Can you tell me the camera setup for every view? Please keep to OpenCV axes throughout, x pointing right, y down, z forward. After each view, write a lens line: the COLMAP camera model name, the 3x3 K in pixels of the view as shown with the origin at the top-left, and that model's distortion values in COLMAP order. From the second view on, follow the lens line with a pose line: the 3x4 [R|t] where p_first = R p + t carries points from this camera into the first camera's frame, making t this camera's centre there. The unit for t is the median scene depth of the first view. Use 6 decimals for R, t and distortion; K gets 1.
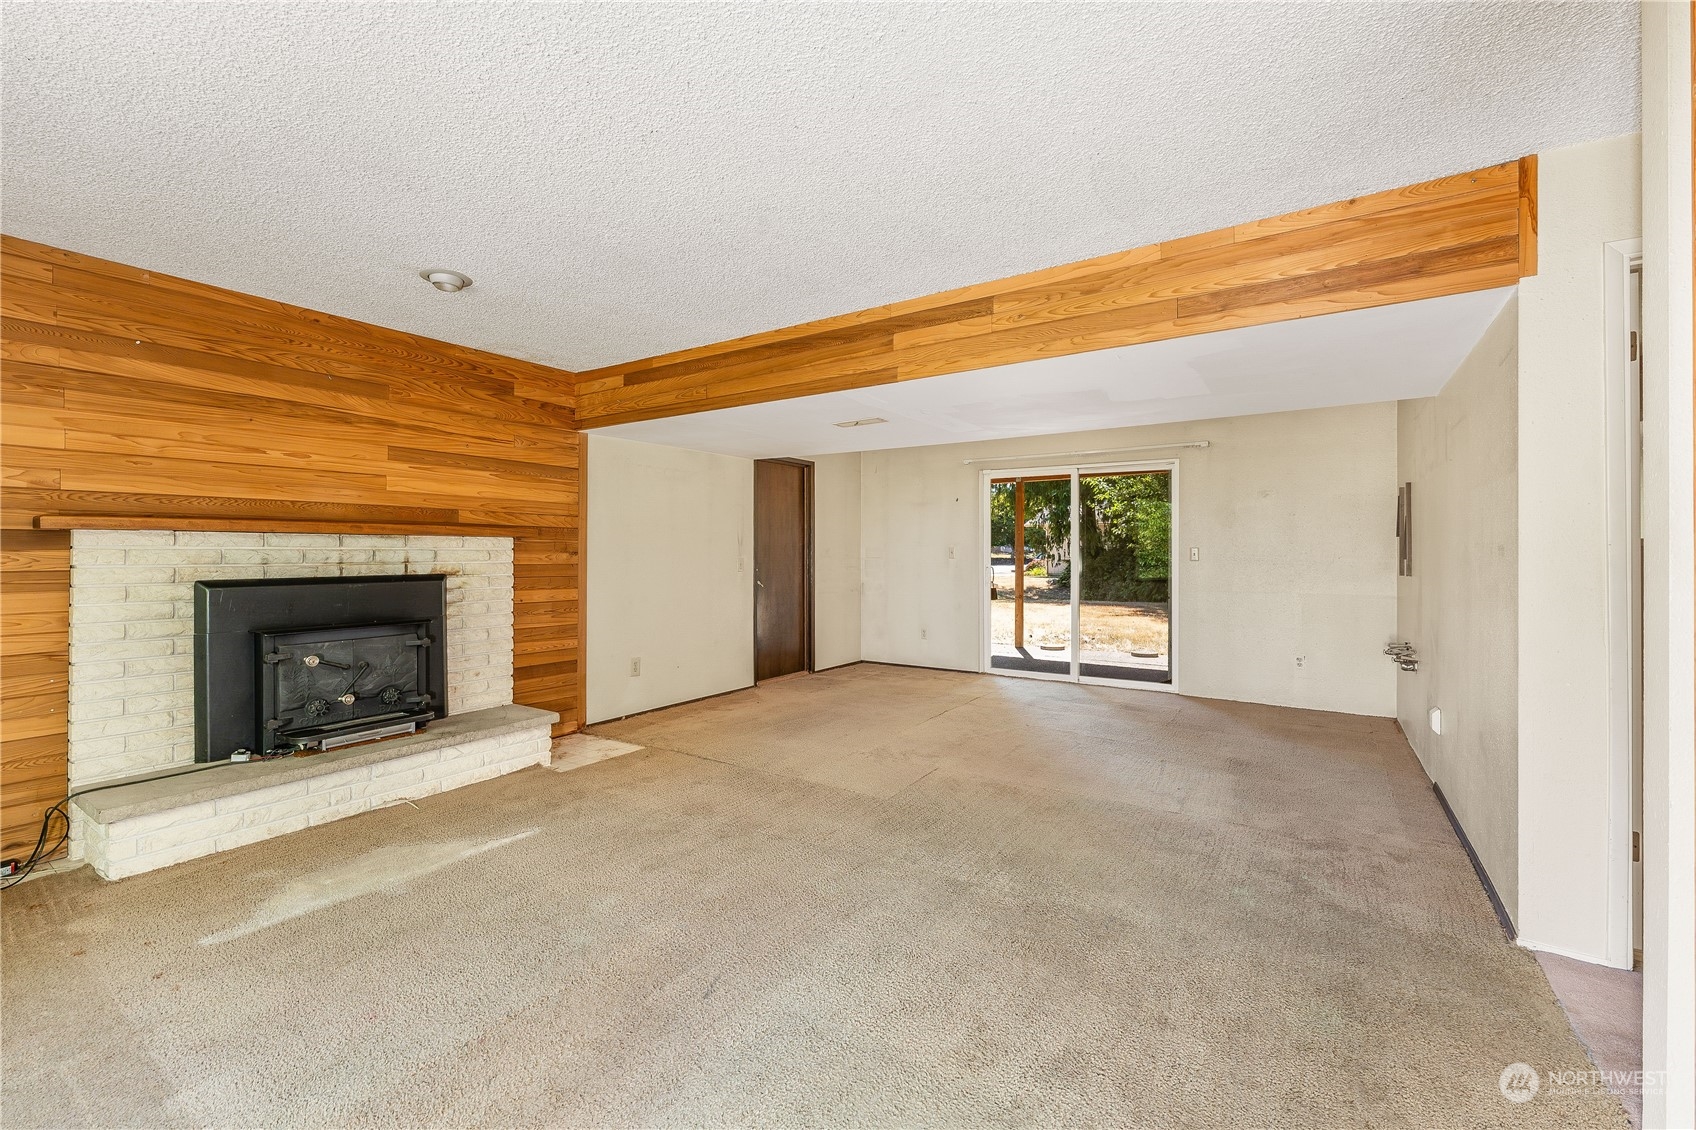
lens RADIAL K [[696.1, 0, 847.1], [0, 696.1, 551.6], [0, 0, 1]] dist [-0.002501, -0.000093]
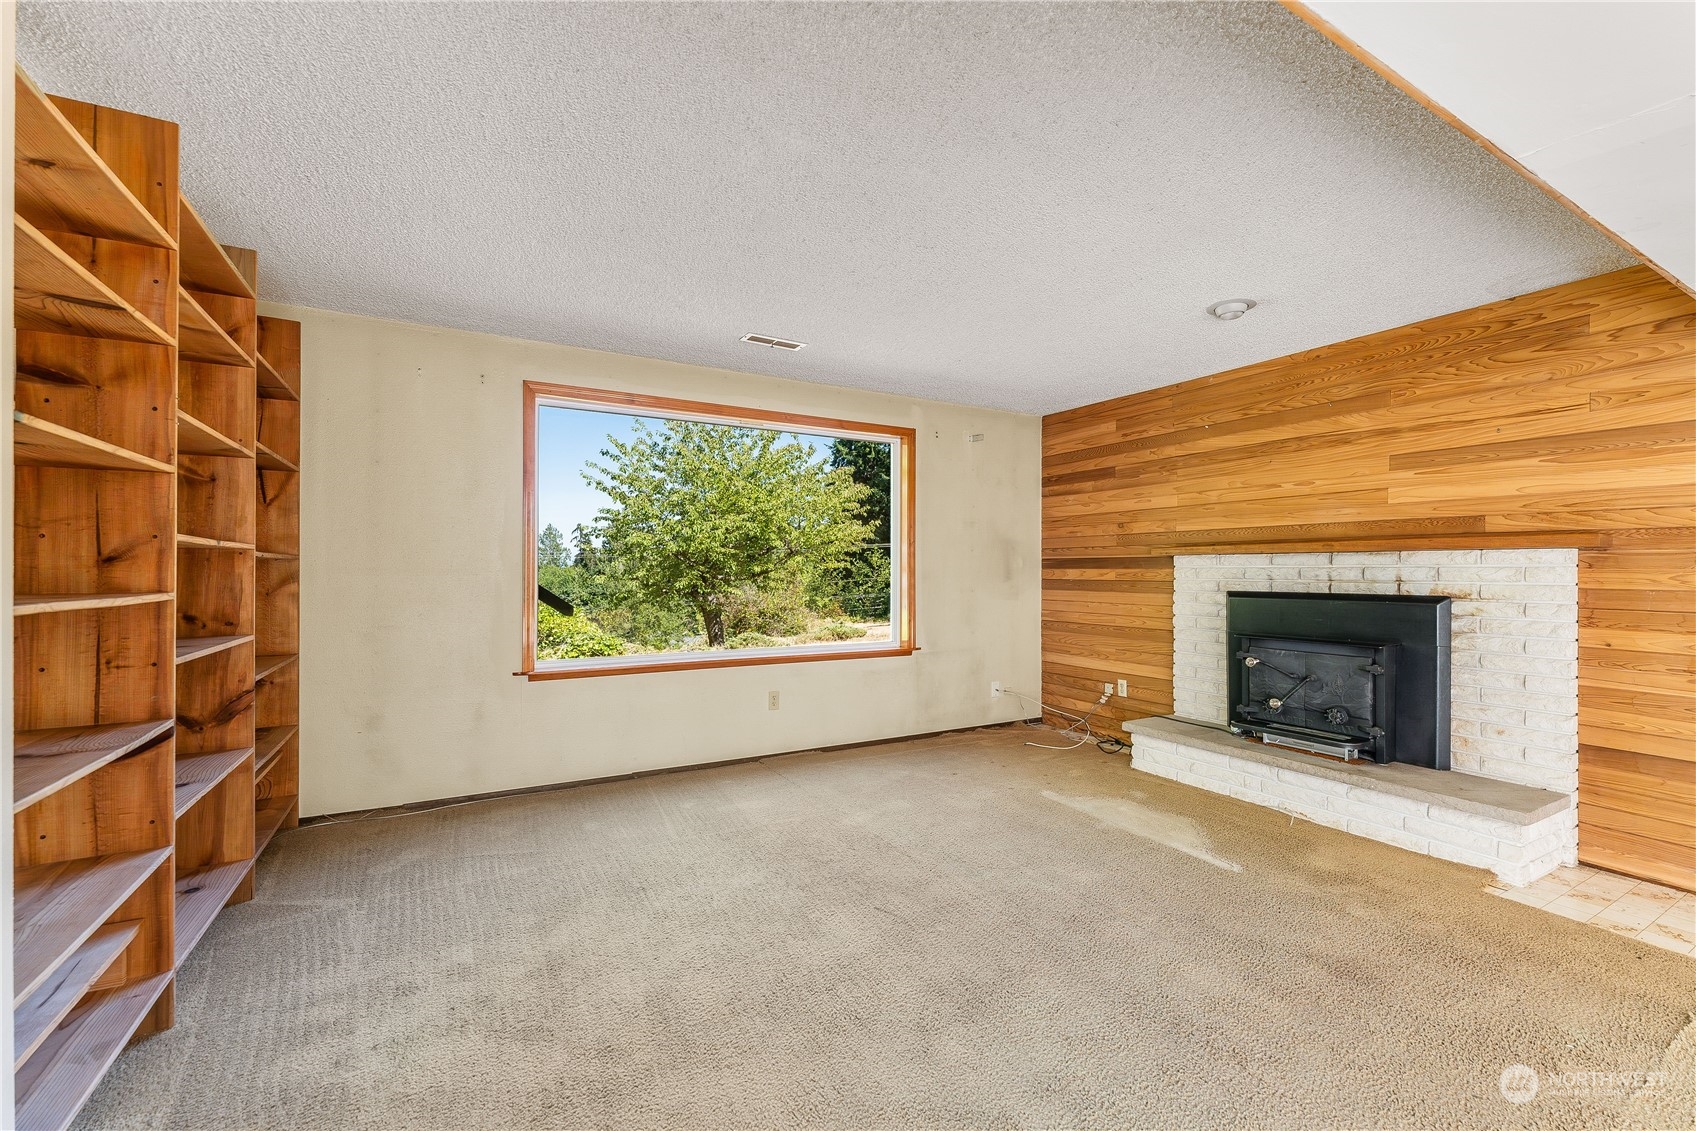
lens RADIAL K [[696.1, 0, 846.3], [0, 696.1, 571.1], [0, 0, 1]] dist [-0.002501, -0.000093]
pose [[-0.448049, -0.002329, -0.894006, 0.521803], [-0.003536, 0.999993, -0.000833, 0.005974], [0.894002, 0.002788, -0.448054, 0.806481]]
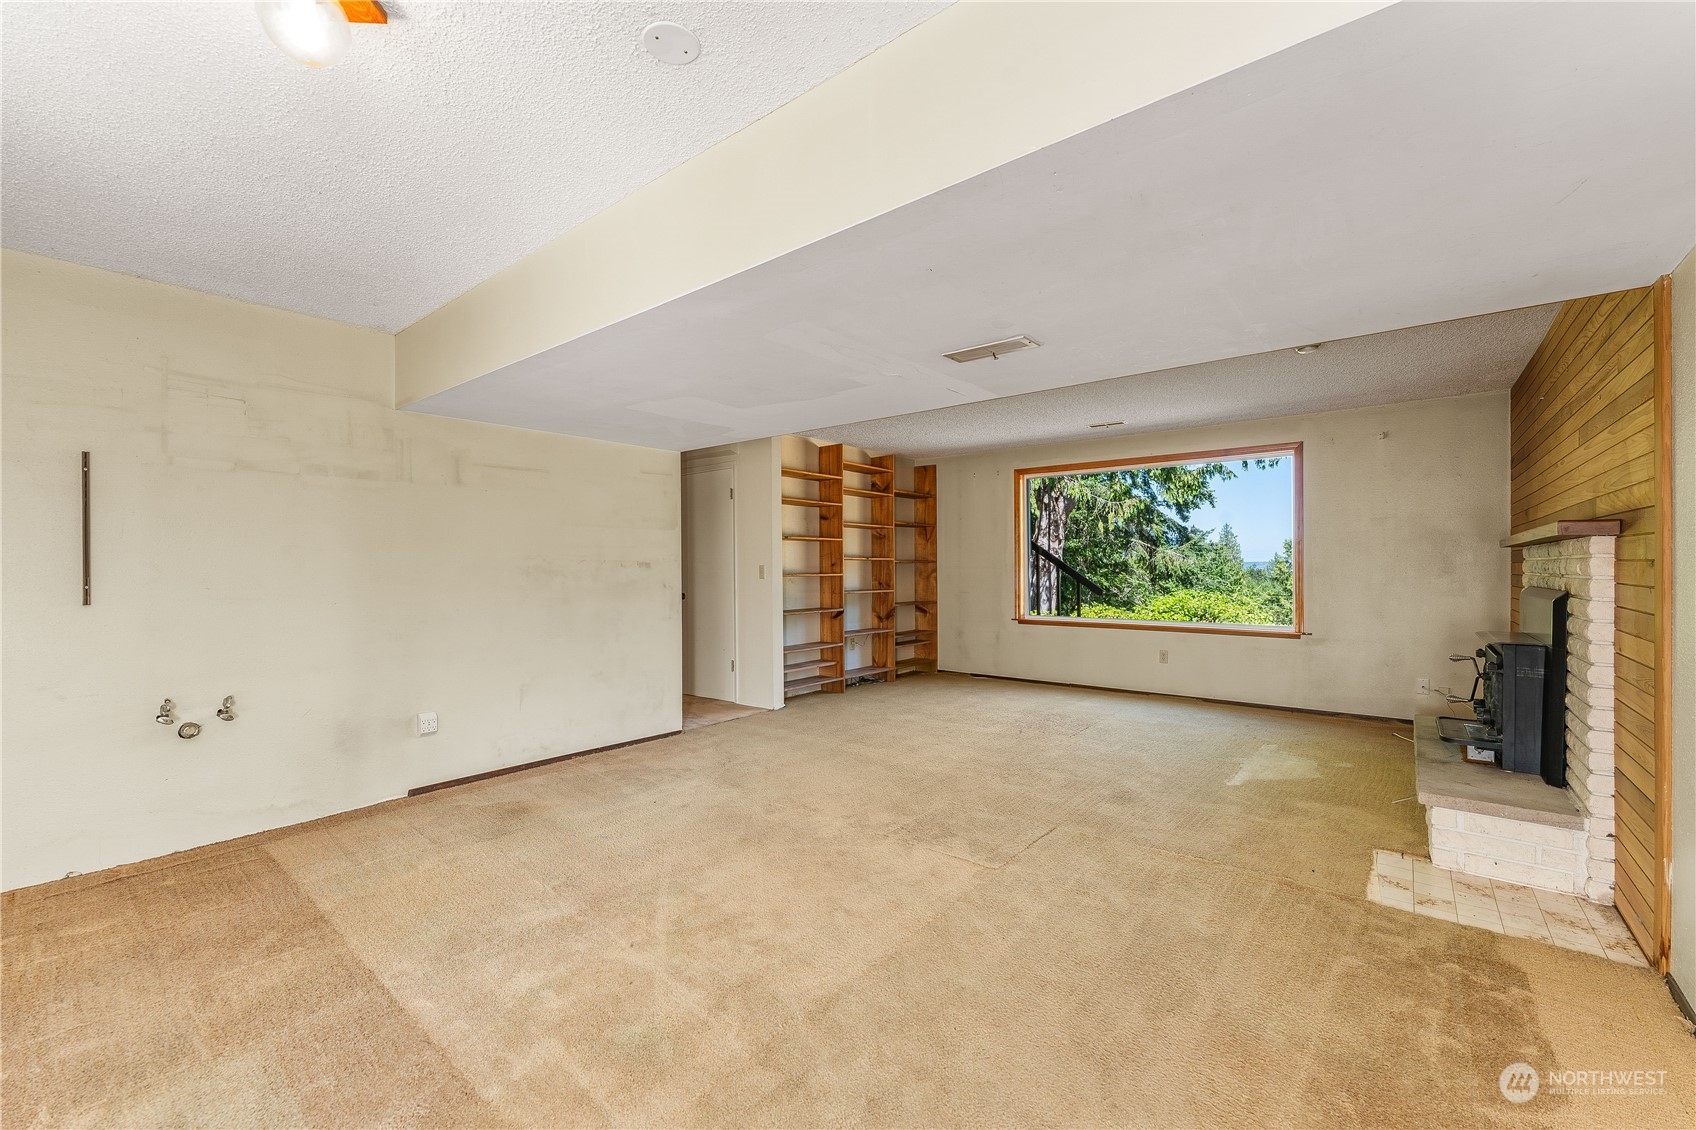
lens RADIAL K [[696.1, 0, 848.5], [0, 696.1, 566.7], [0, 0, 1]] dist [-0.002501, -0.000093]
pose [[-0.996094, 0.001769, 0.088280, 0.114064], [0.001929, 0.999997, 0.001729, 0.001451], [-0.088277, 0.001892, -0.996094, 1.966511]]
